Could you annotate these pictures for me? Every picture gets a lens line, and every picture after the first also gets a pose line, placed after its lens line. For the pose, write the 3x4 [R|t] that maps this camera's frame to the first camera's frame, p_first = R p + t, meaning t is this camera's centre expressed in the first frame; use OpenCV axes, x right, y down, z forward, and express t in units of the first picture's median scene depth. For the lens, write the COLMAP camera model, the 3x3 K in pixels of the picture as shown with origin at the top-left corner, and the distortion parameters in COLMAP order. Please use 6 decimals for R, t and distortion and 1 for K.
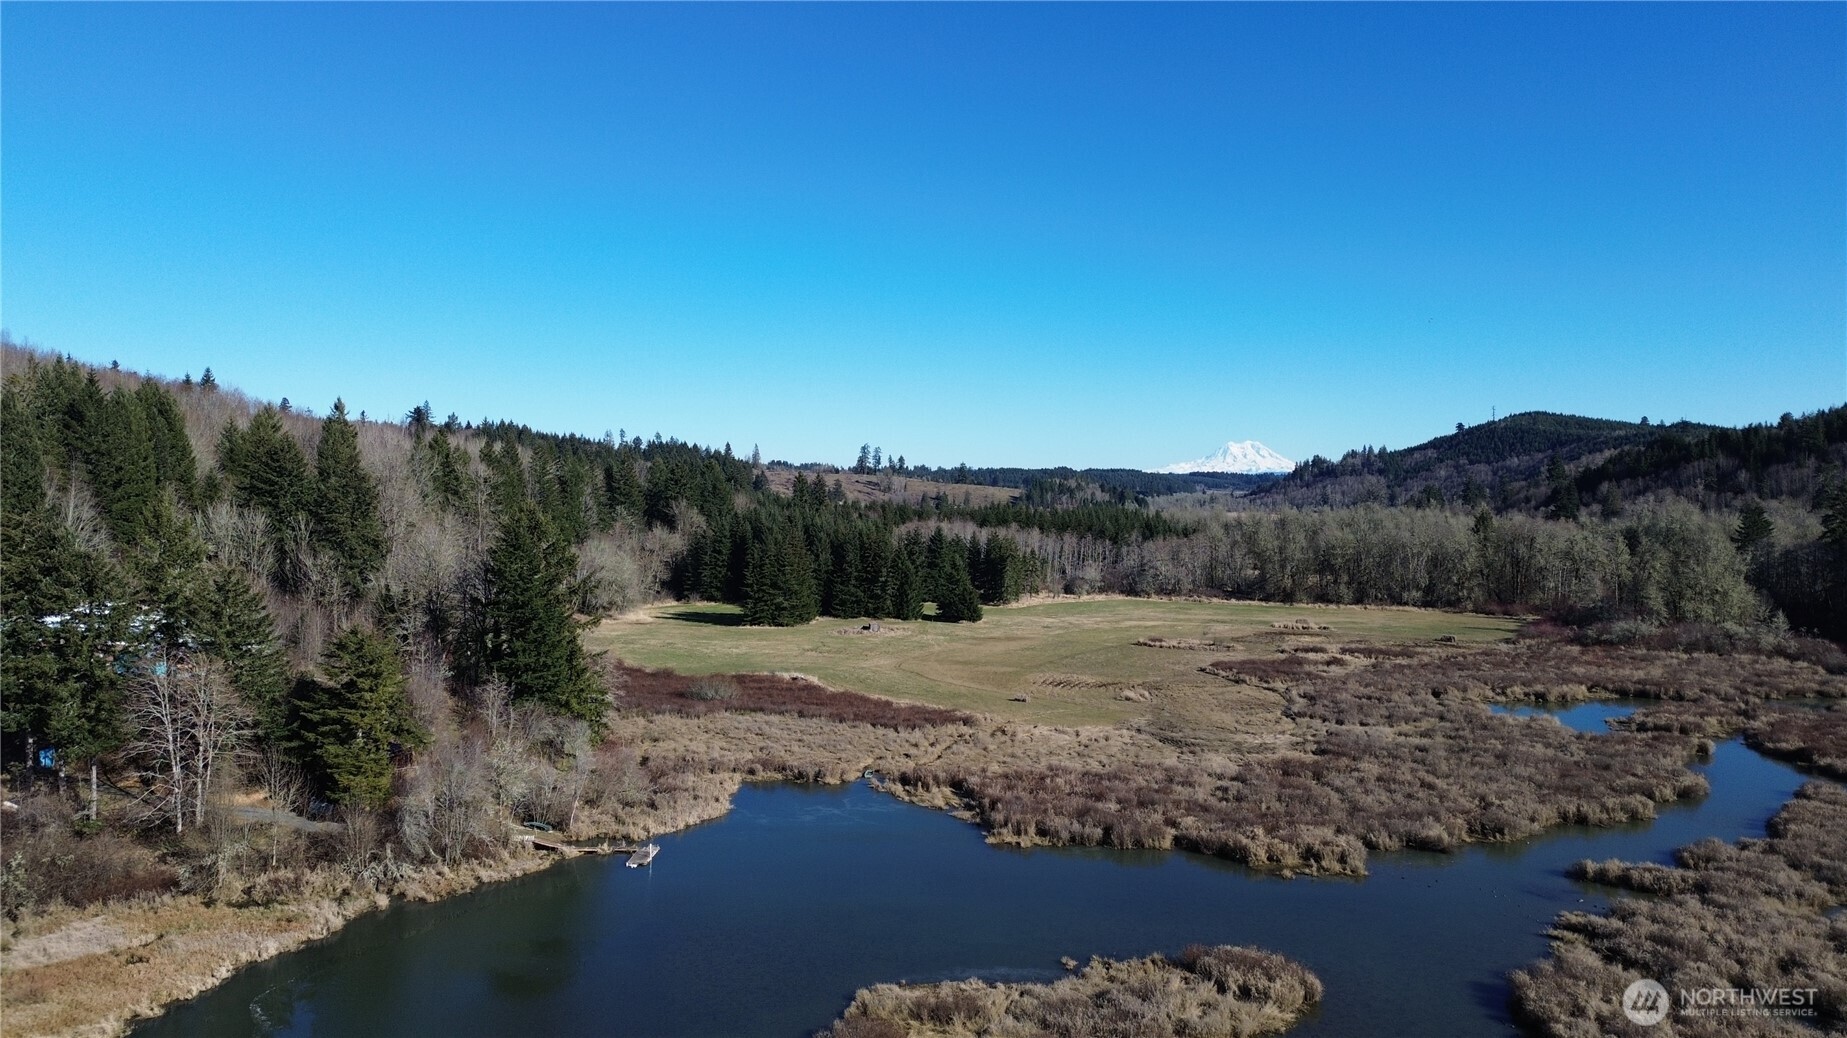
lens RADIAL K [[1302.3, 0, 916.7], [0, 1302.3, 512.4], [0, 0, 1]] dist [0.084188, -0.079538]
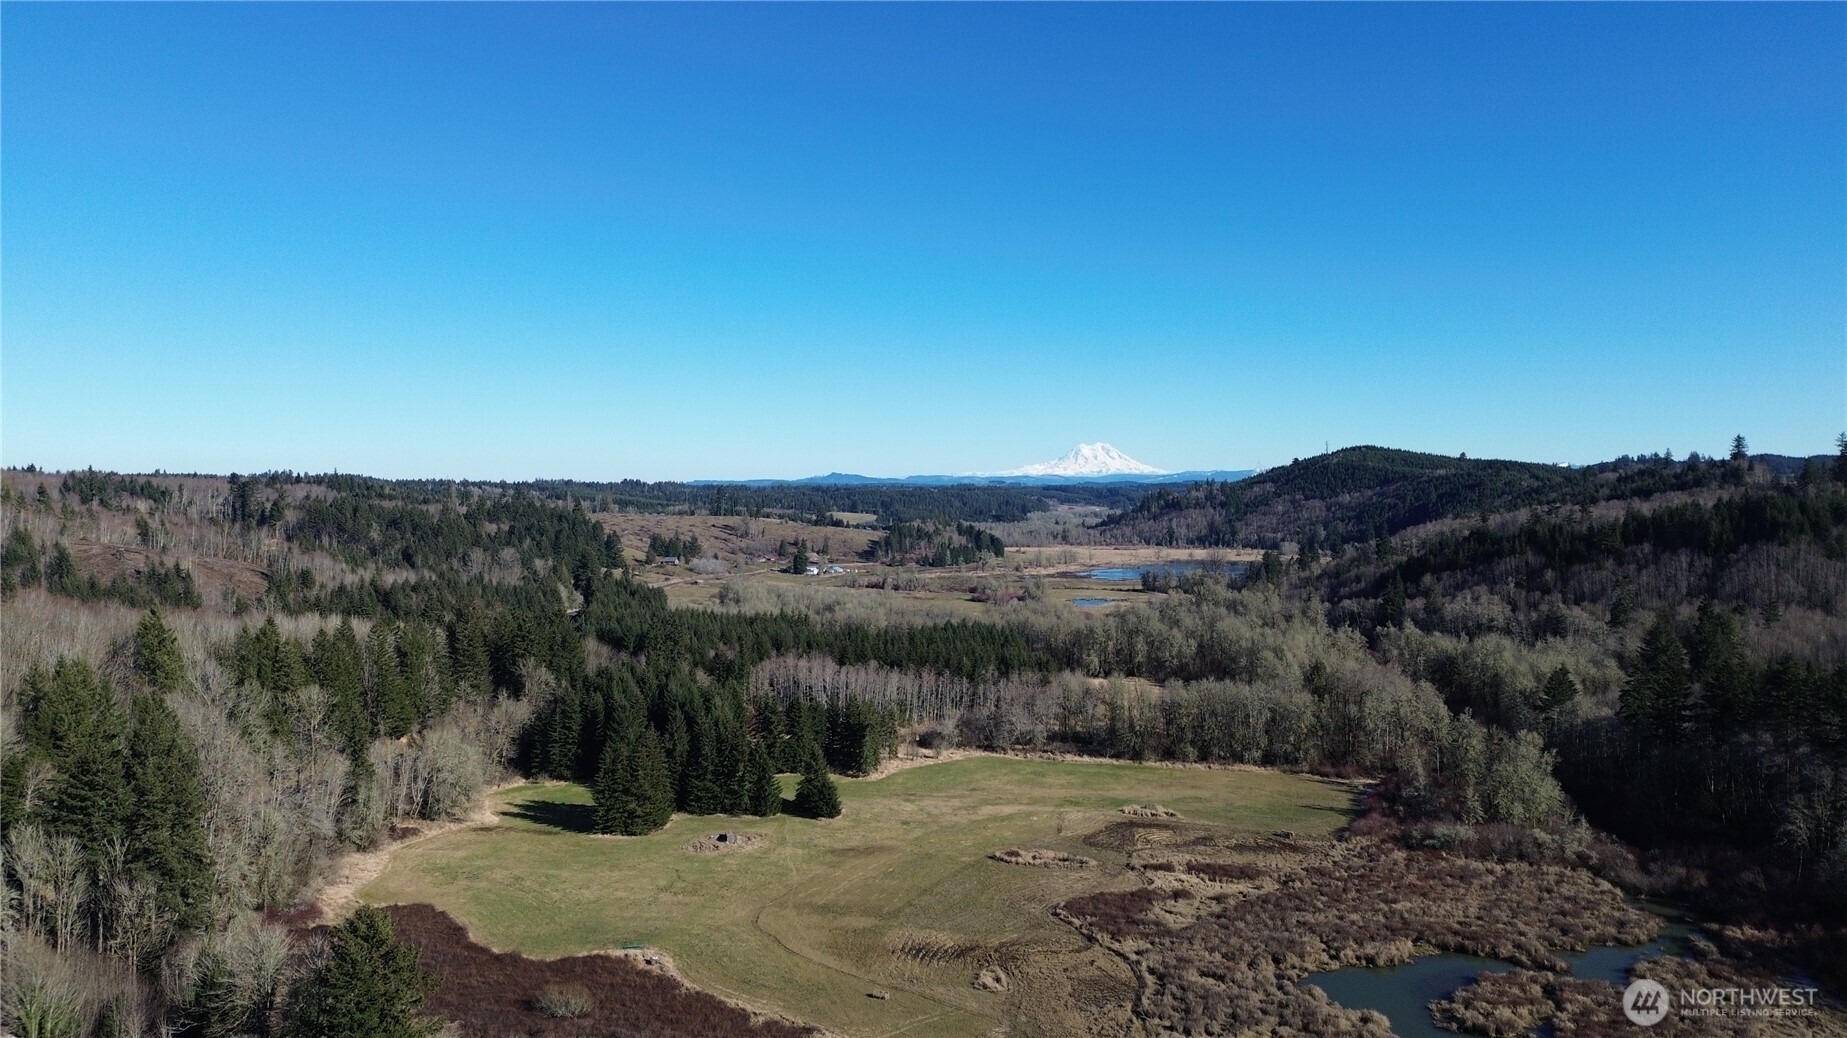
lens RADIAL K [[1302.3, 0, 921.2], [0, 1302.3, 526.9], [0, 0, 1]] dist [0.084188, -0.079538]
pose [[0.993687, -0.003231, 0.112138, -0.000038], [0.002068, 0.999943, 0.010492, -0.146713], [-0.112165, -0.010194, 0.993637, 0.000033]]
